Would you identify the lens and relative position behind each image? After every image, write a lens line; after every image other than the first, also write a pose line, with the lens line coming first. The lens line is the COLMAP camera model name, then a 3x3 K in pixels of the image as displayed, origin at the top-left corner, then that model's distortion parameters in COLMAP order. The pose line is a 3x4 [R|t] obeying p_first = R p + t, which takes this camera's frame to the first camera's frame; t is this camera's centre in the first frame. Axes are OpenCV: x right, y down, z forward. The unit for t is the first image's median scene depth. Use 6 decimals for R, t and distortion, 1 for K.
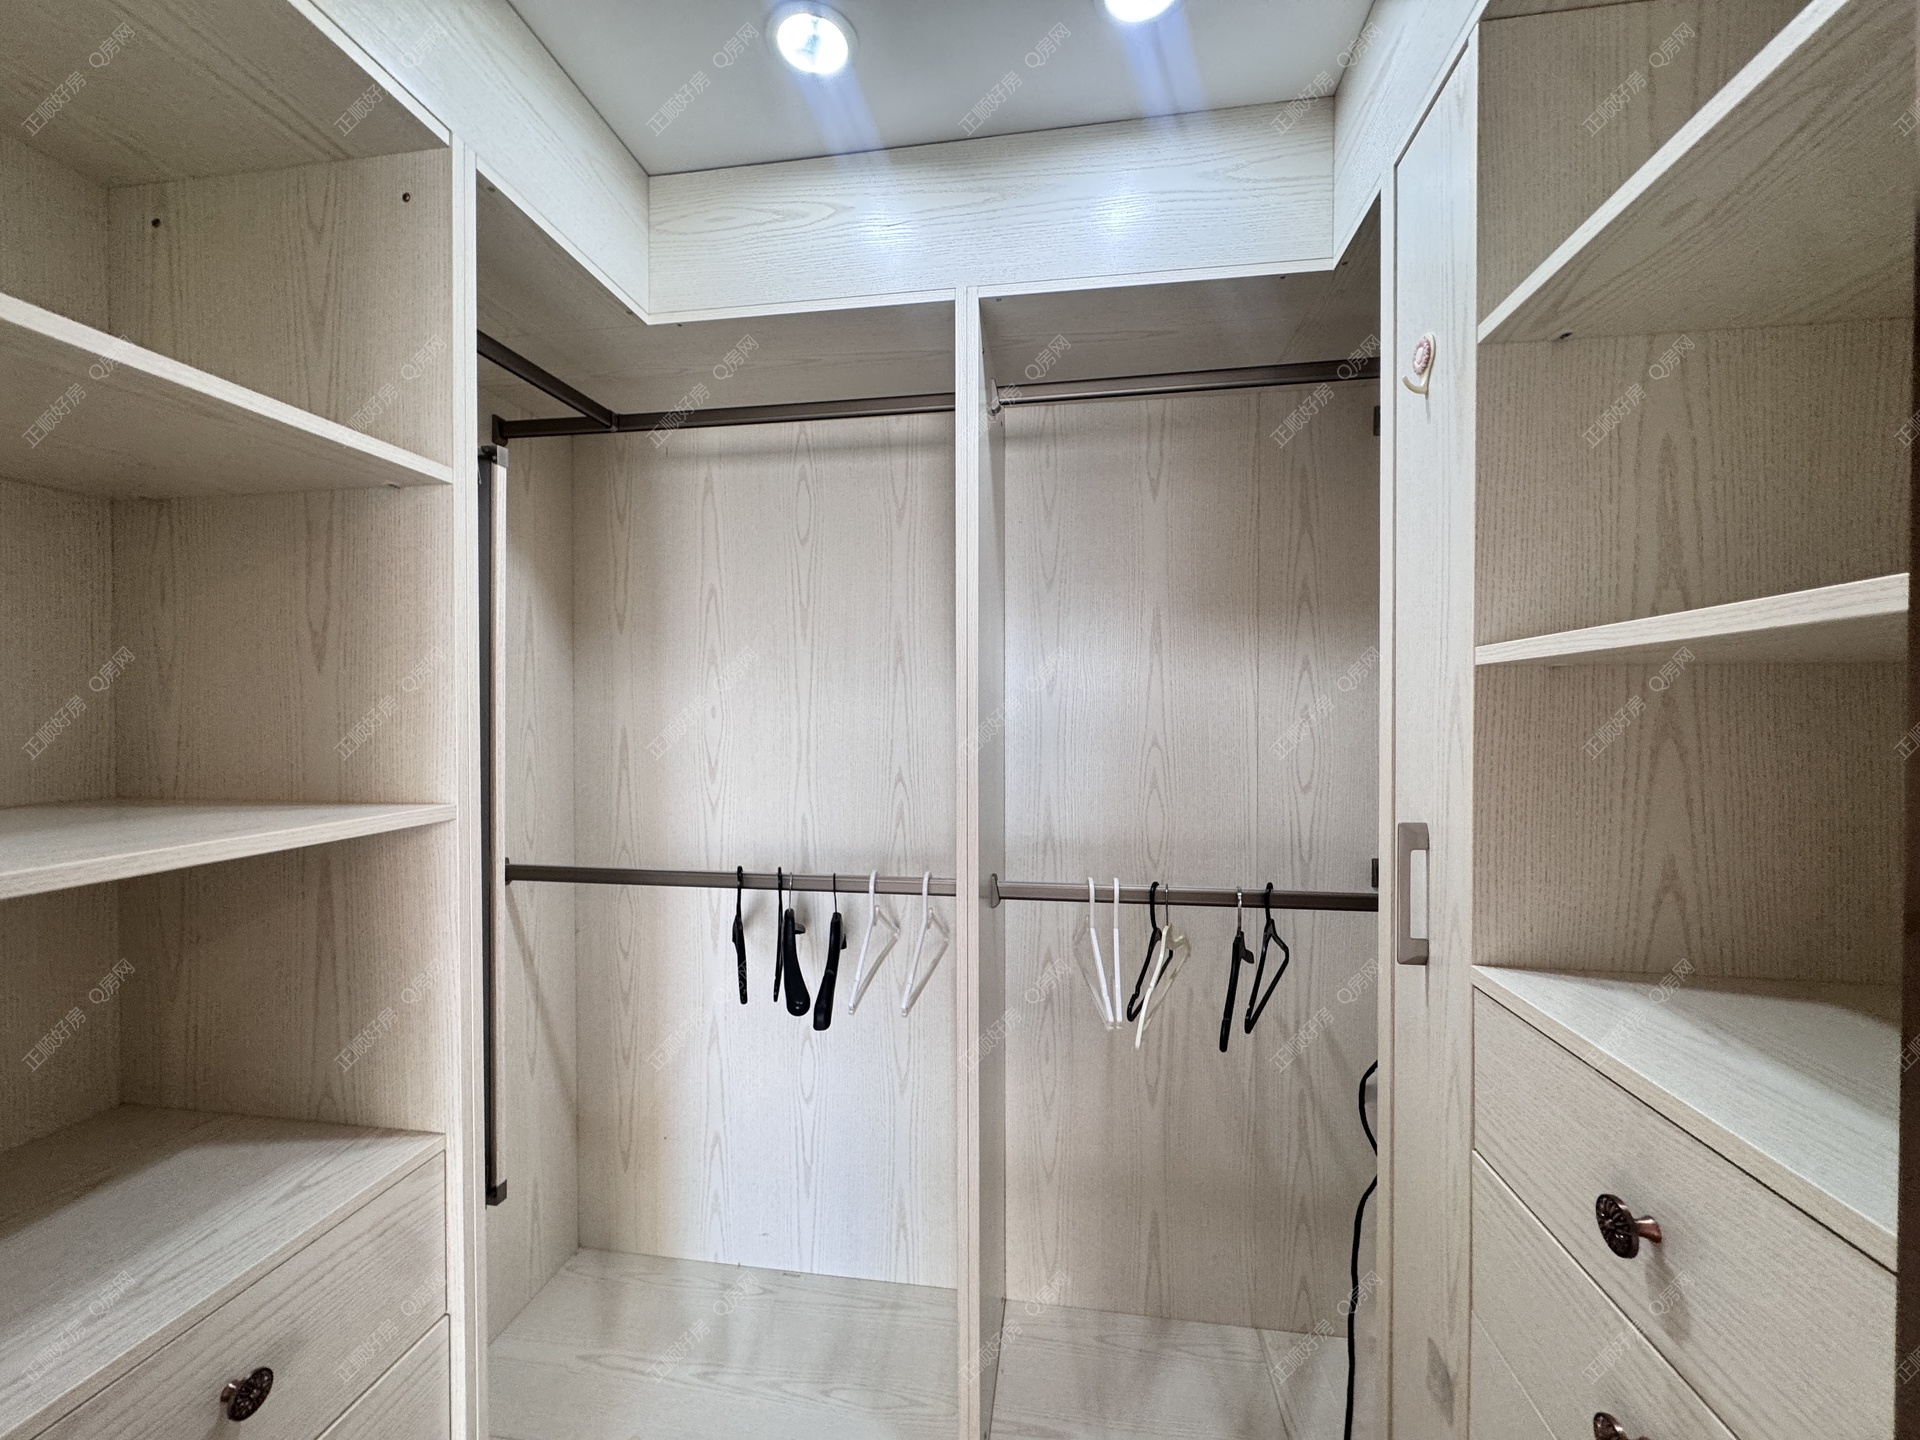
lens RADIAL K [[766.3, 0, 960.3], [0, 766.3, 719.3], [0, 0, 1]] dist [-0.003690, 0.000023]
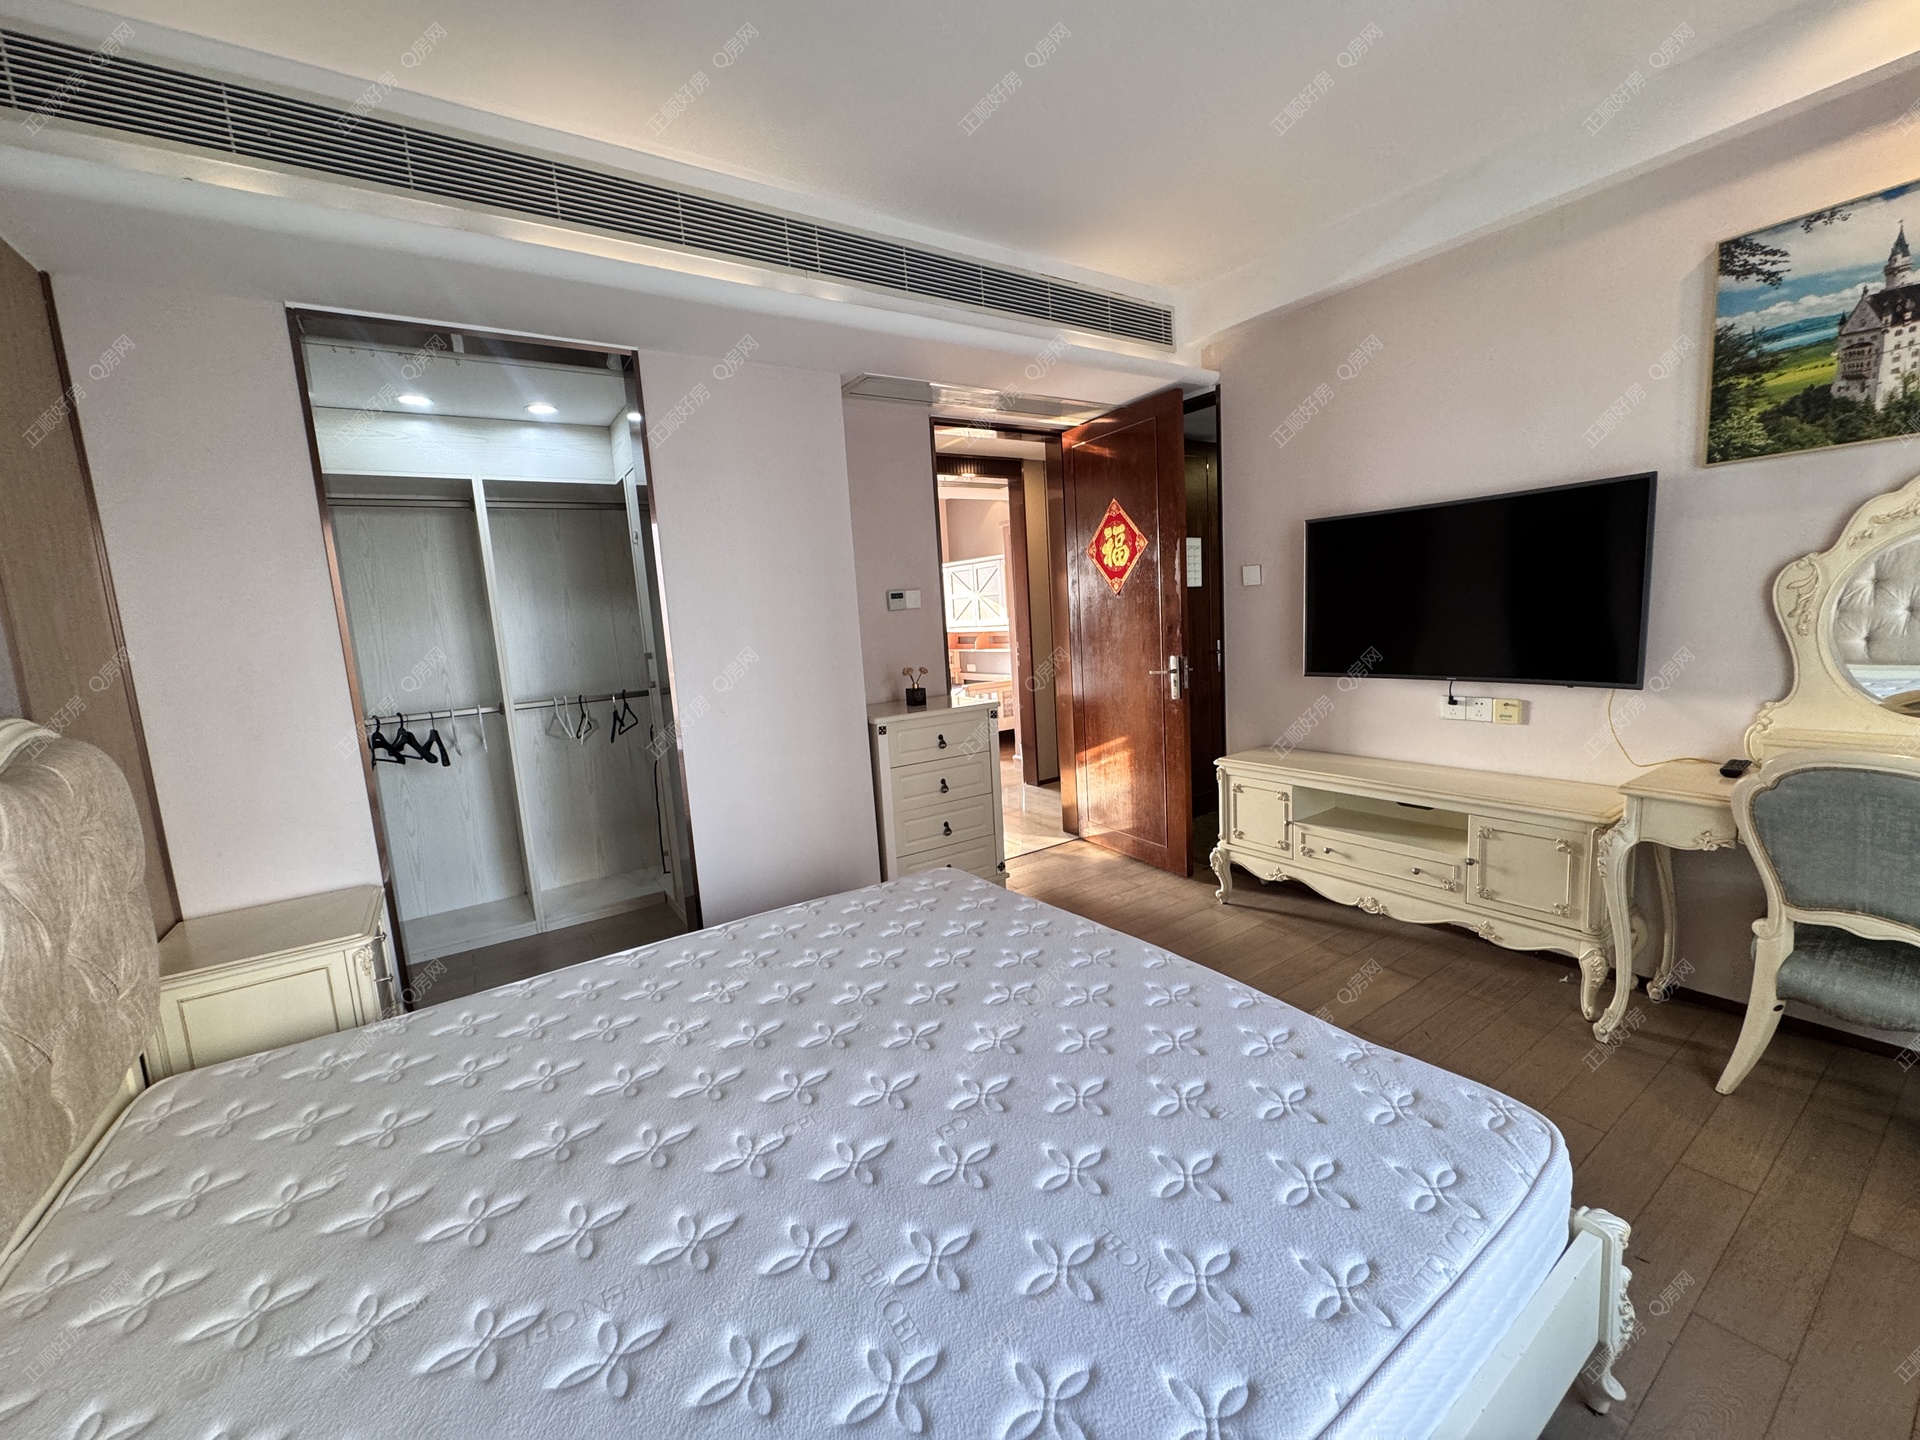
lens RADIAL K [[766.3, 0, 962.1], [0, 766.3, 717.0], [0, 0, 1]] dist [-0.003690, 0.000023]
pose [[0.736867, -0.134829, 0.662456, -0.548473], [0.068761, 0.989776, 0.124963, 0.044923], [-0.672531, -0.046531, 0.738604, -1.886491]]
